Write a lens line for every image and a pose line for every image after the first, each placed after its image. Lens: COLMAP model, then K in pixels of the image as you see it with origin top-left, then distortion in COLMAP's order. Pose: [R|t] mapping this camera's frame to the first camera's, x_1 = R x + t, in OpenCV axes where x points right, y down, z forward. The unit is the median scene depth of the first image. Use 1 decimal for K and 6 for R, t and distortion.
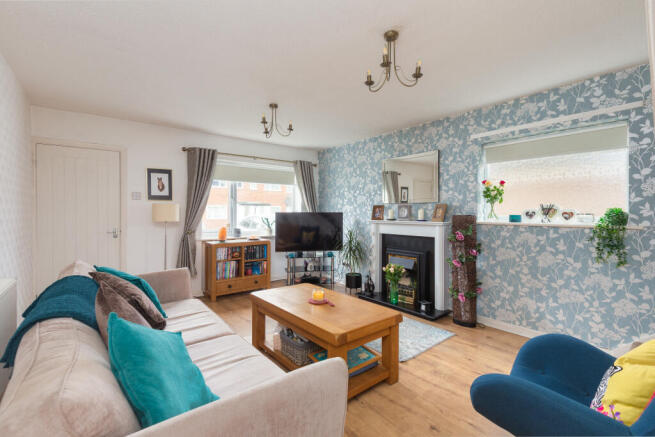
lens RADIAL K [[289.9, 0, 328.7], [0, 289.9, 213.1], [0, 0, 1]] dist [-0.000108, 0.000107]
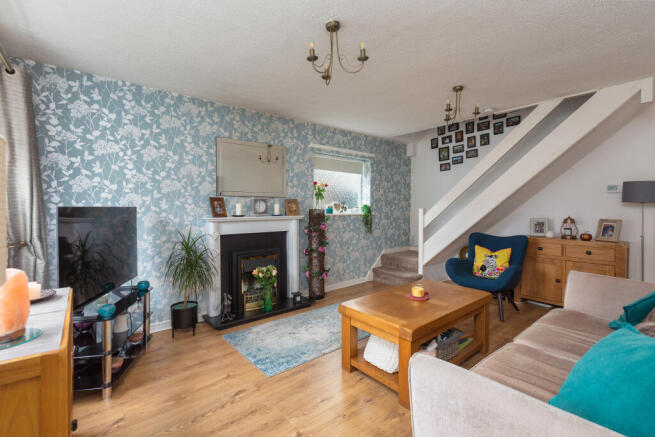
lens RADIAL K [[299.3, 0, 319.4], [0, 299.3, 211.8], [0, 0, 1]] dist [0.000440, 0.000326]
pose [[0.000004, -0.021187, 0.999776, -0.613346], [-0.000349, 0.999775, 0.021187, -0.006676], [-1.000000, -0.000349, -0.000003, 0.768080]]
